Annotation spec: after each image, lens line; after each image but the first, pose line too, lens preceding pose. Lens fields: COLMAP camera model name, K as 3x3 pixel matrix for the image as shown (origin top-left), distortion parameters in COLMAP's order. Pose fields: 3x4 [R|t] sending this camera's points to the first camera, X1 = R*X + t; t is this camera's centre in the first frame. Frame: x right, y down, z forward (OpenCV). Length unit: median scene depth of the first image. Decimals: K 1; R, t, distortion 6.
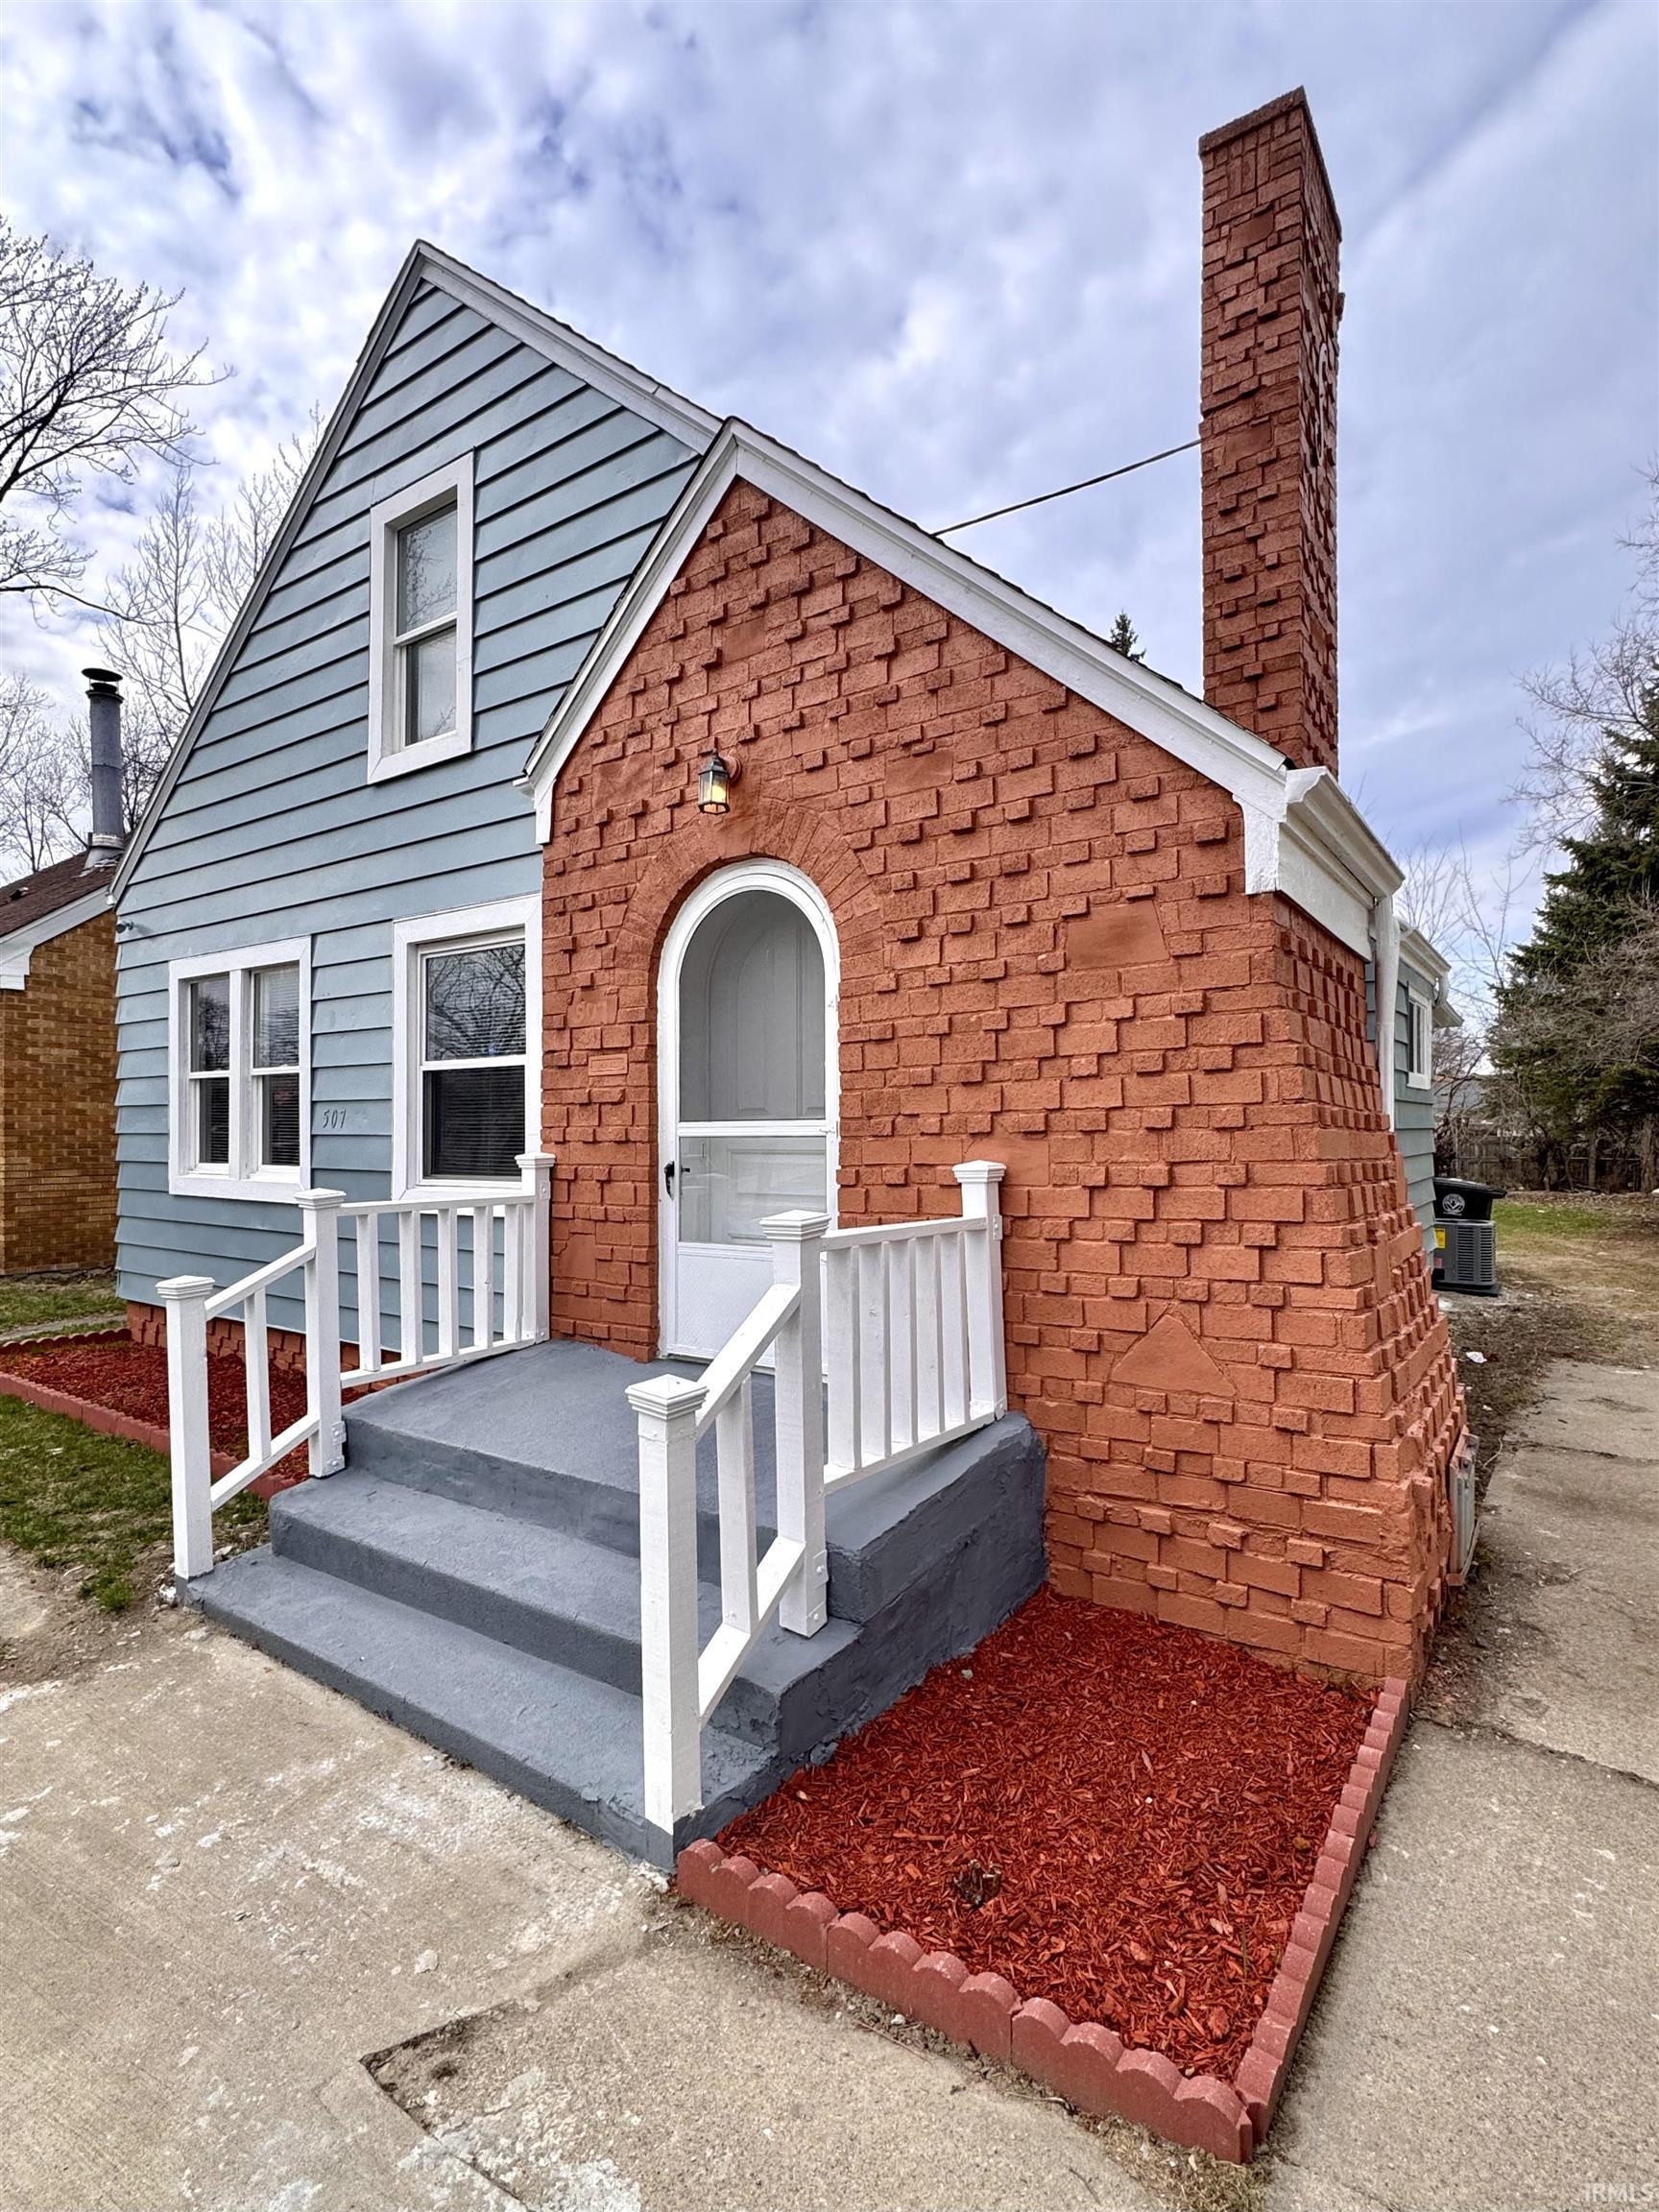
lens RADIAL K [[1106.9, 0, 792.5], [0, 1106.9, 1097.3], [0, 0, 1]] dist [0.003869, 0.000358]
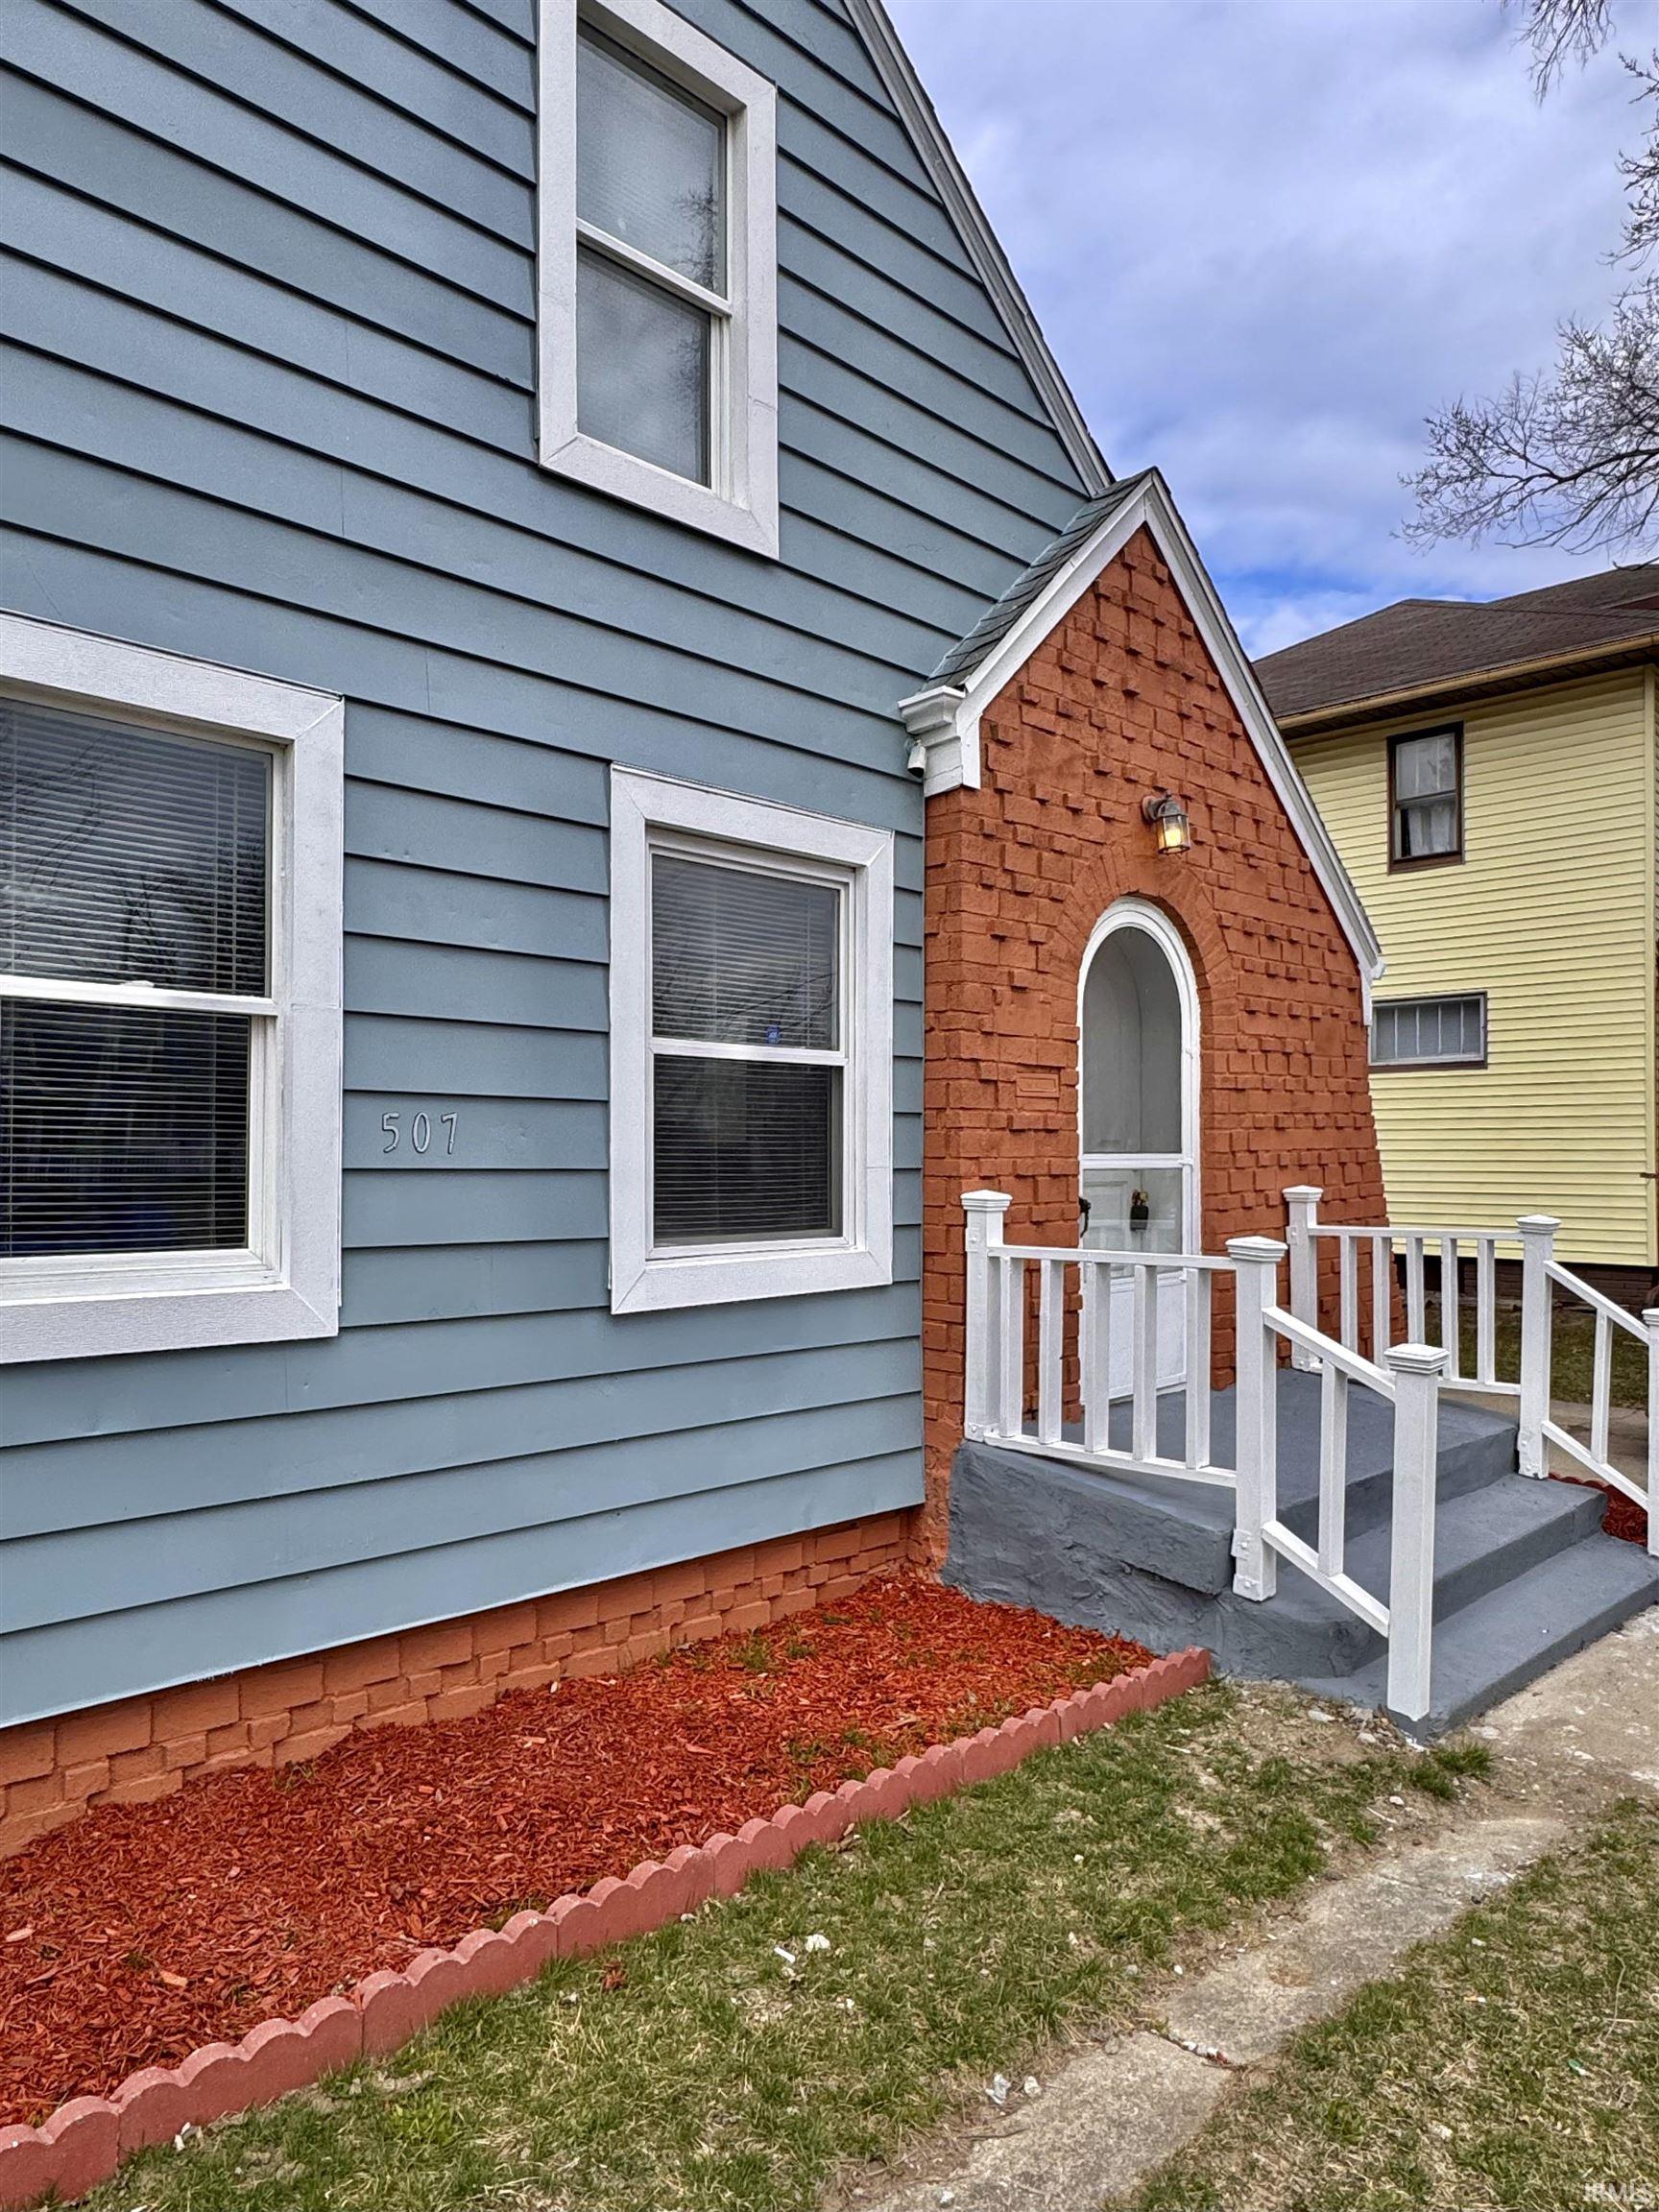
lens RADIAL K [[1509.2, 0, 836.1], [0, 1509.2, 1104.0], [0, 0, 1]] dist [0.000713, 0.001324]
pose [[0.126417, 0.044099, 0.990997, -1.313586], [-0.028537, 0.998760, -0.040804, 0.036125], [-0.991567, -0.023122, 0.127518, 0.994462]]
